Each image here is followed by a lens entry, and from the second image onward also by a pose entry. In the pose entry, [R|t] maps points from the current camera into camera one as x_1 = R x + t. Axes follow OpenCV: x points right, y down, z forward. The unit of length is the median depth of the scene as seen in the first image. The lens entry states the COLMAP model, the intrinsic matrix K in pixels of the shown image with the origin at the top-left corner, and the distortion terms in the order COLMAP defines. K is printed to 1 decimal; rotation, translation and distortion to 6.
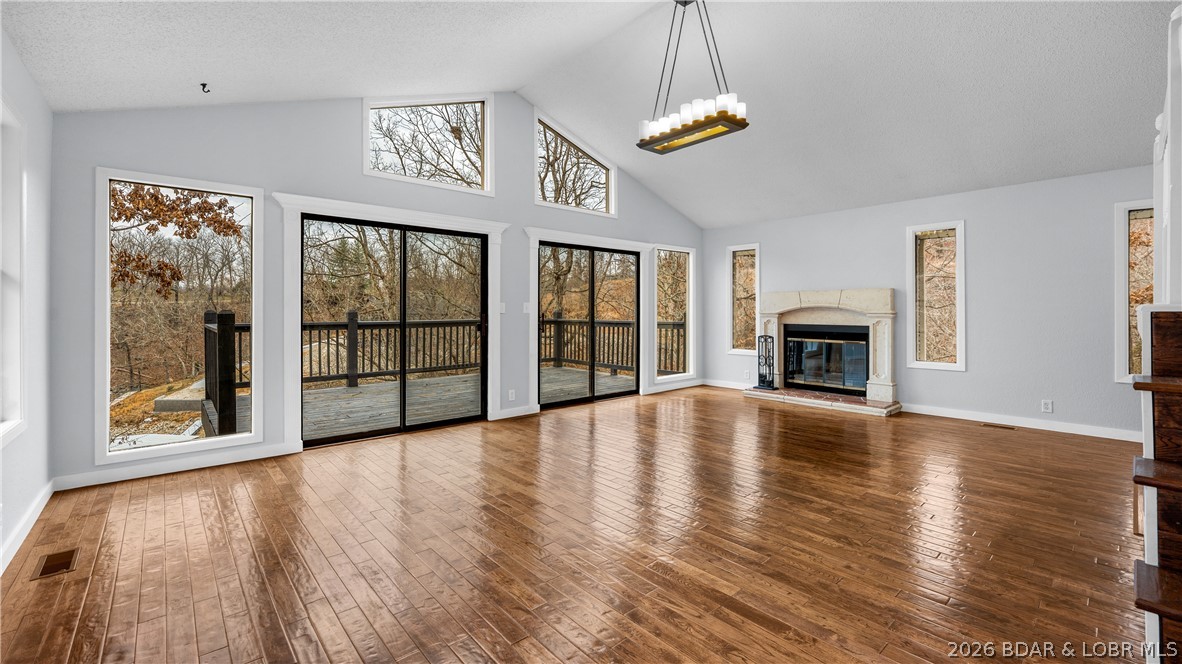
lens RADIAL K [[485.1, 0, 581.1], [0, 485.1, 310.3], [0, 0, 1]] dist [-0.002492, 0.002268]
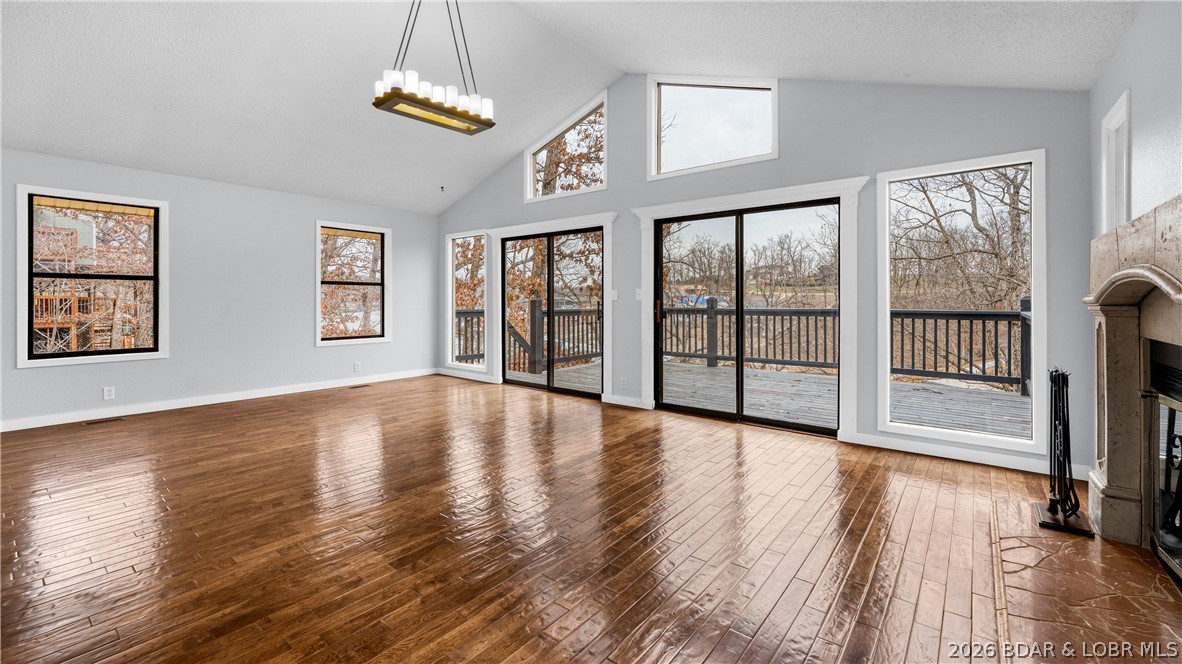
lens RADIAL K [[485.1, 0, 578.0], [0, 485.1, 300.9], [0, 0, 1]] dist [-0.002492, 0.002268]
pose [[0.167025, 0.005216, -0.985939, 0.785927], [0.003031, 0.999979, 0.005803, 0.000908], [0.985948, -0.003958, 0.167006, 0.719954]]
